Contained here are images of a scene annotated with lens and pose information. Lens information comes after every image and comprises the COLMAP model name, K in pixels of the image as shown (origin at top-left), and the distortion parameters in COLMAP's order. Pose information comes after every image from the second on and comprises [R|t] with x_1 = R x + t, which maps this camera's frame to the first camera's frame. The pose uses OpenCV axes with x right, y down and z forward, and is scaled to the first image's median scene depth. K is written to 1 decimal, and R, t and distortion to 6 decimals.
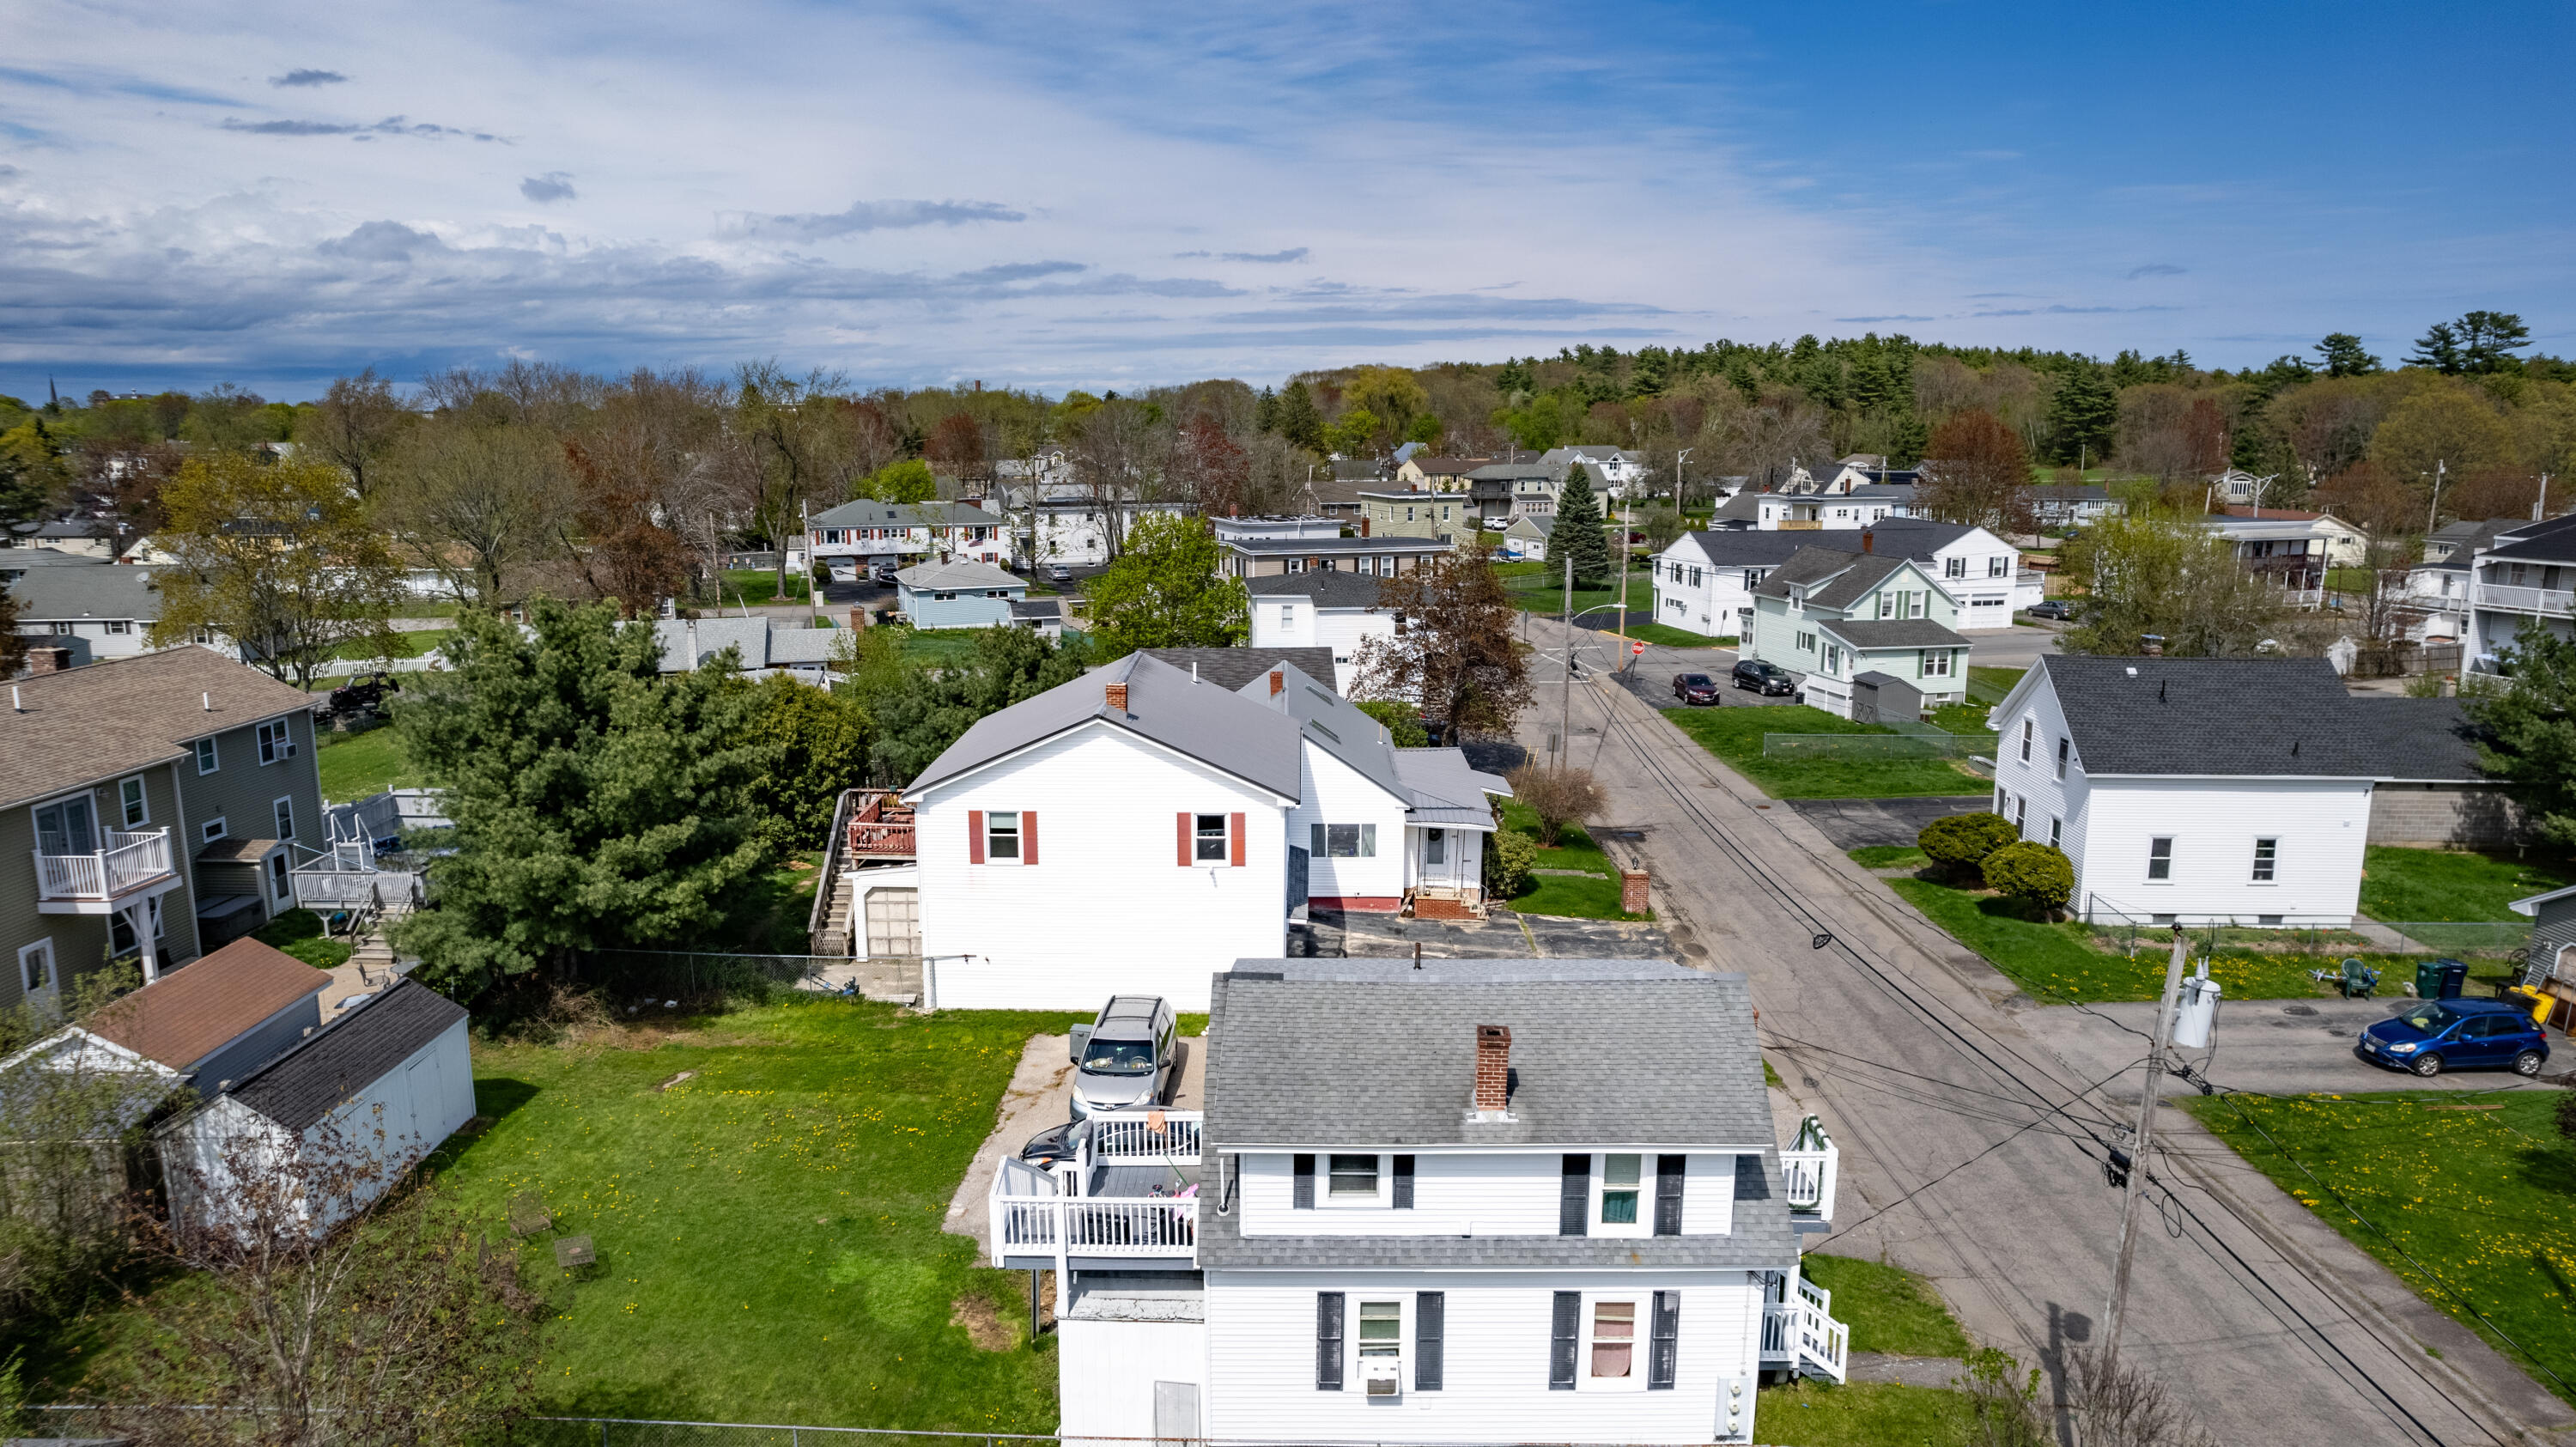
lens RADIAL K [[1651.0, 0, 1282.0], [0, 1651.0, 738.4], [0, 0, 1]] dist [-0.075653, 0.066140]
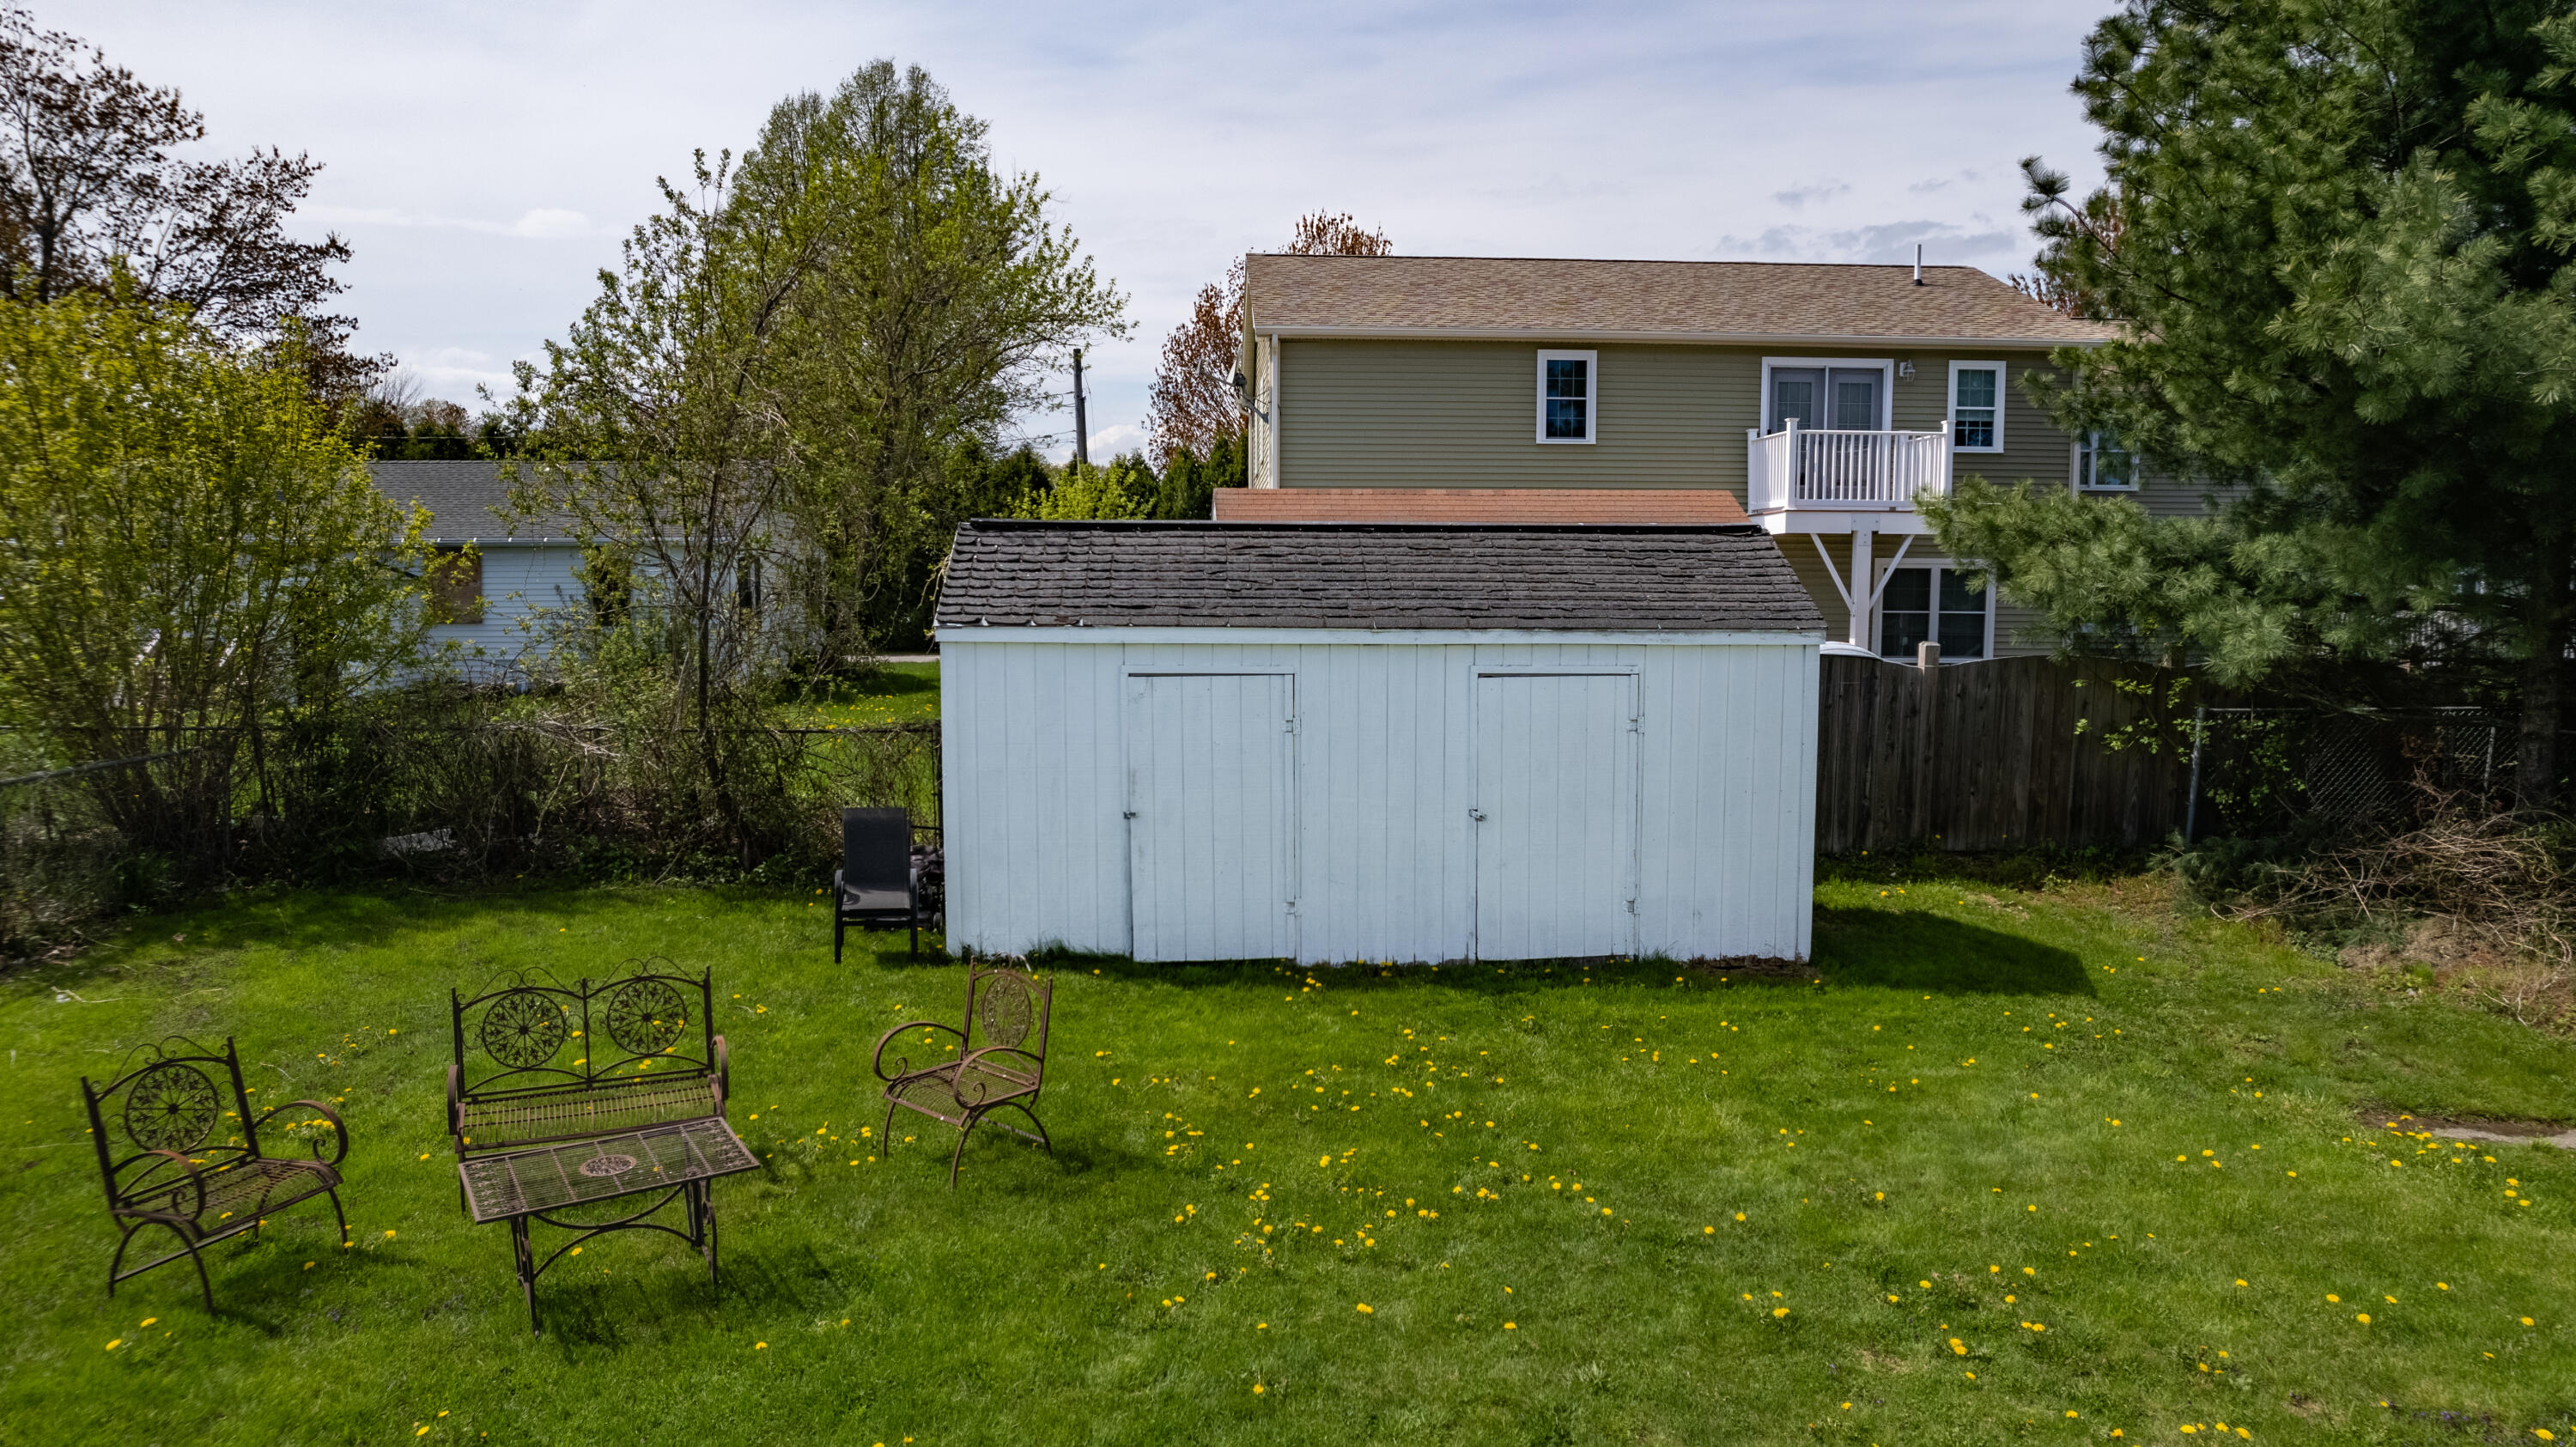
lens RADIAL K [[1651.0, 0, 1294.5], [0, 1651.0, 730.2], [0, 0, 1]] dist [-0.075653, 0.066140]
pose [[0.078567, 0.083467, -0.993409, -0.151751], [-0.195665, 0.978398, 0.066731, 0.156879], [0.977519, 0.189132, 0.093201, 0.728747]]
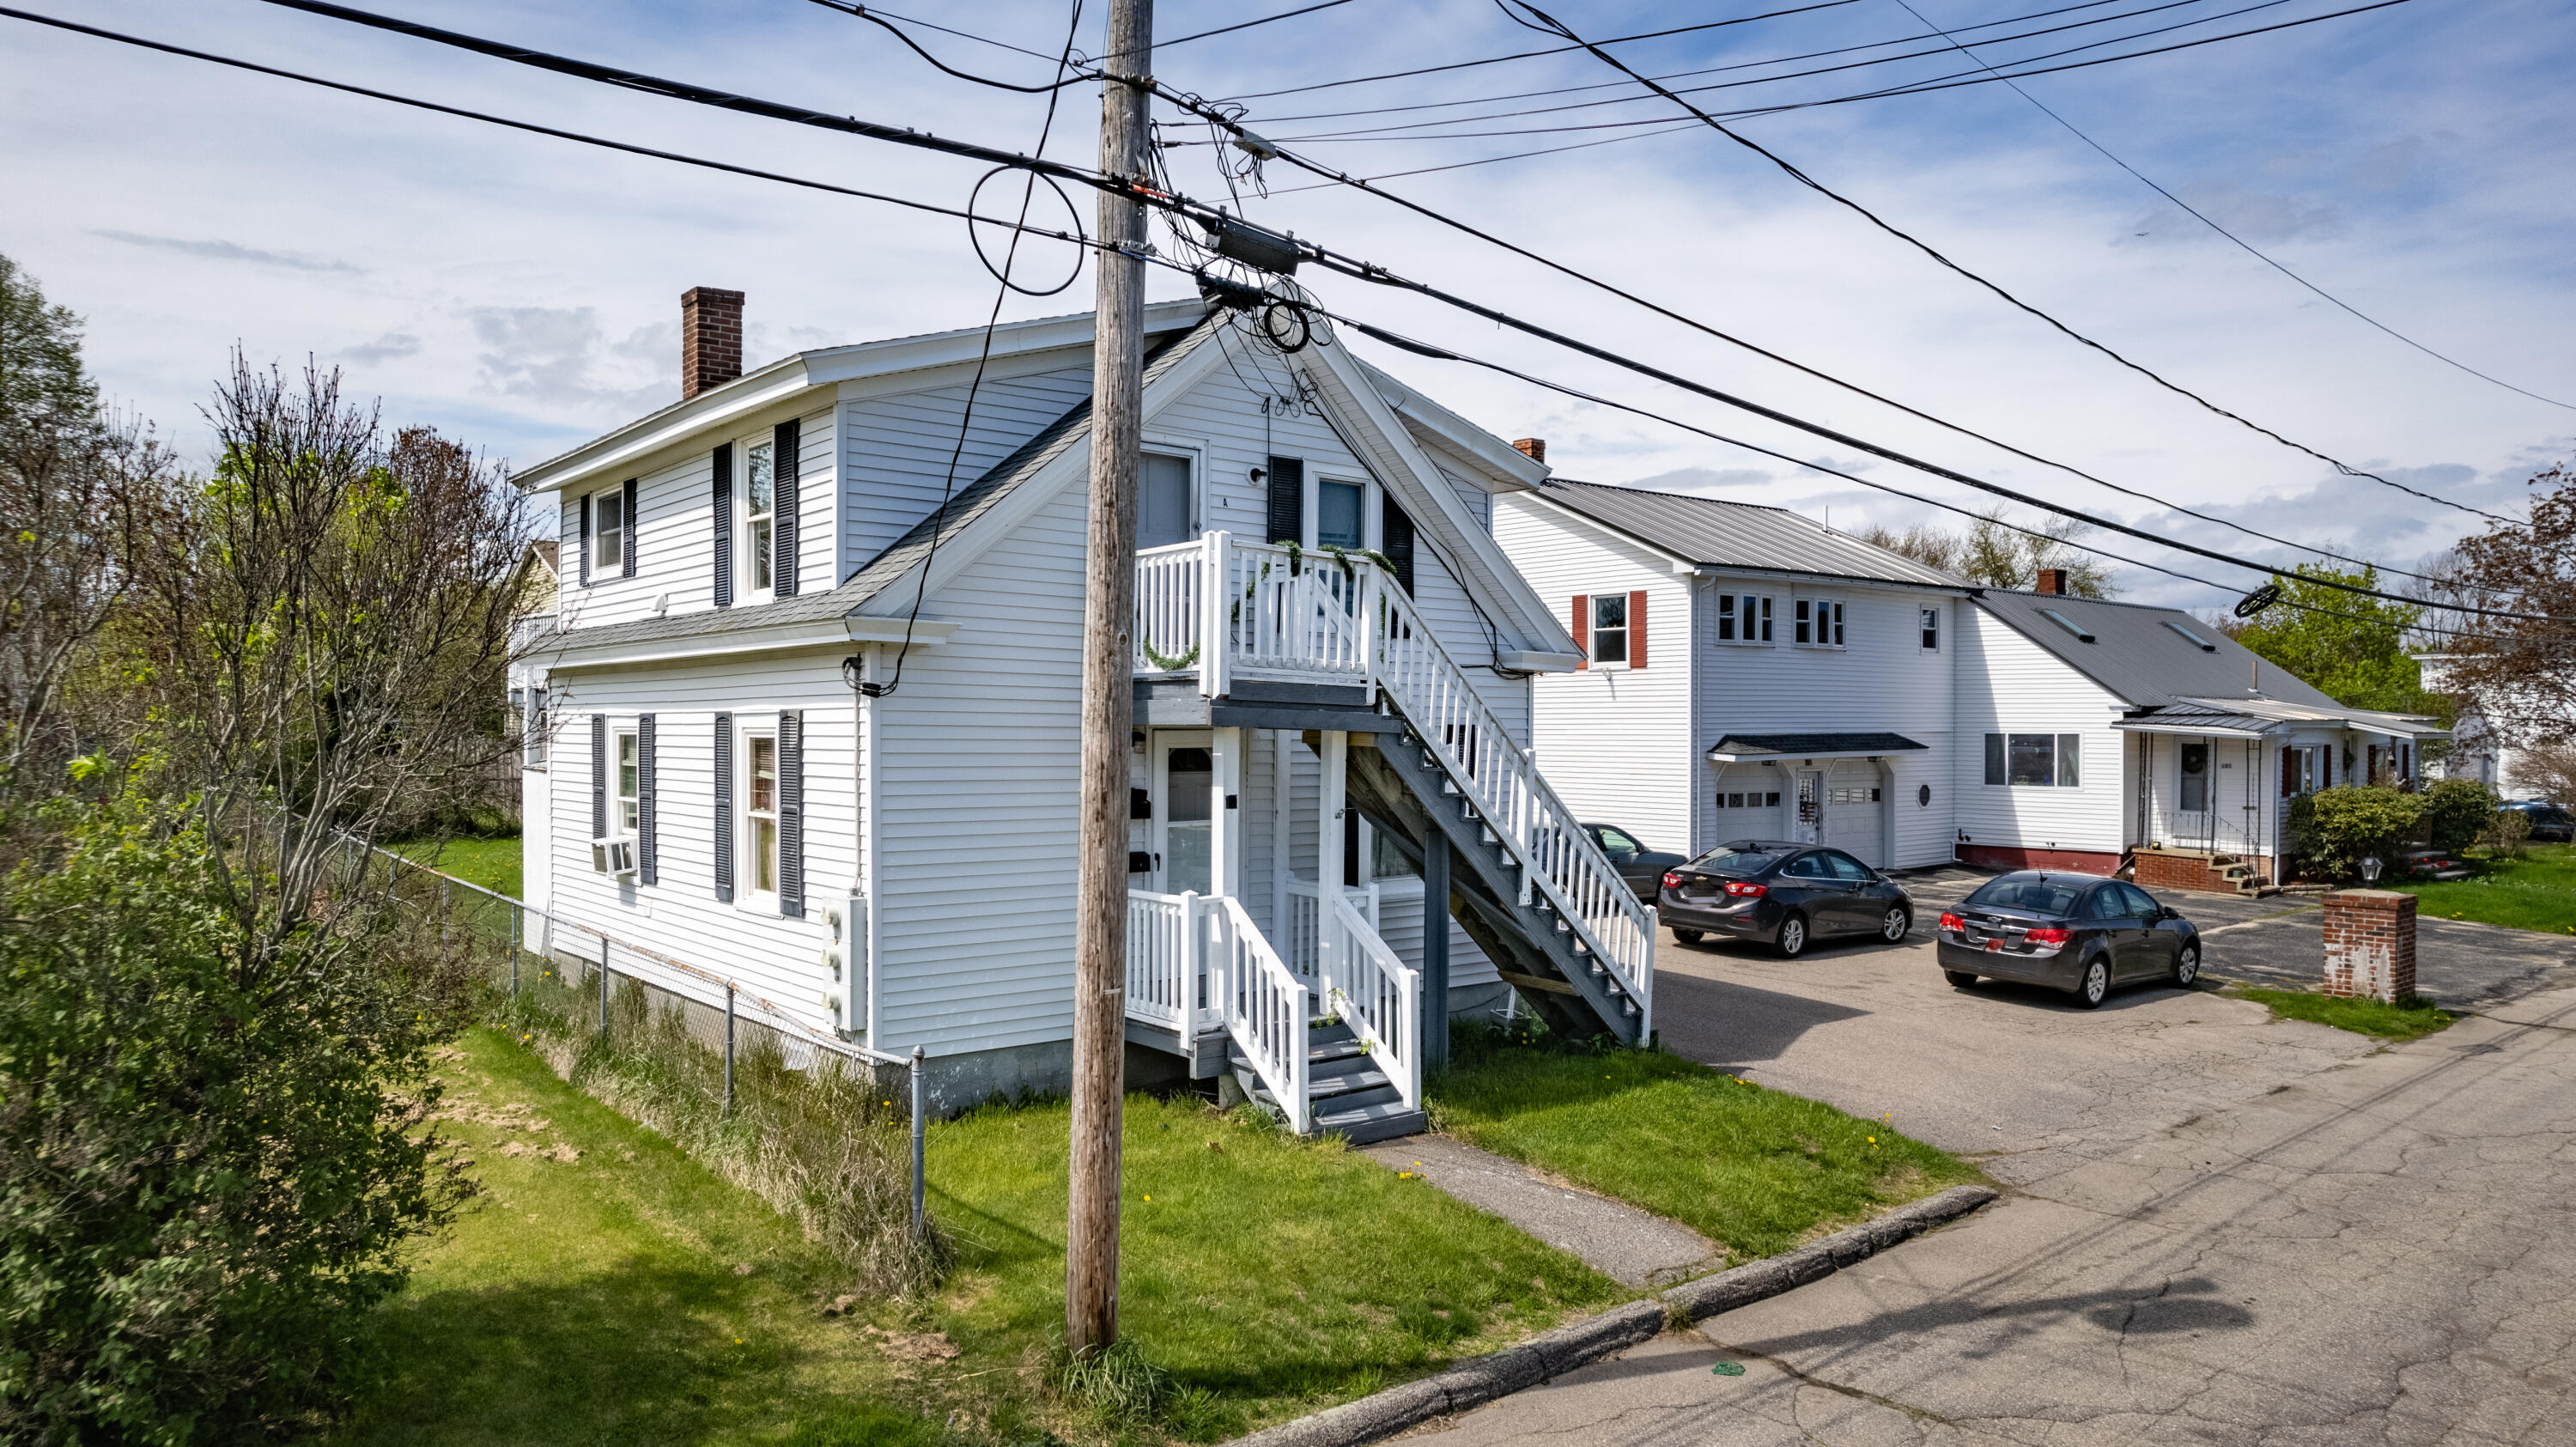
lens RADIAL K [[1651.0, 0, 1289.4], [0, 1651.0, 728.8], [0, 0, 1]] dist [-0.075653, 0.066140]
pose [[0.644683, 0.000529, -0.764450, 0.423082], [-0.150121, 0.980616, -0.125922, 0.216367], [0.749565, 0.195940, 0.632266, 0.436382]]
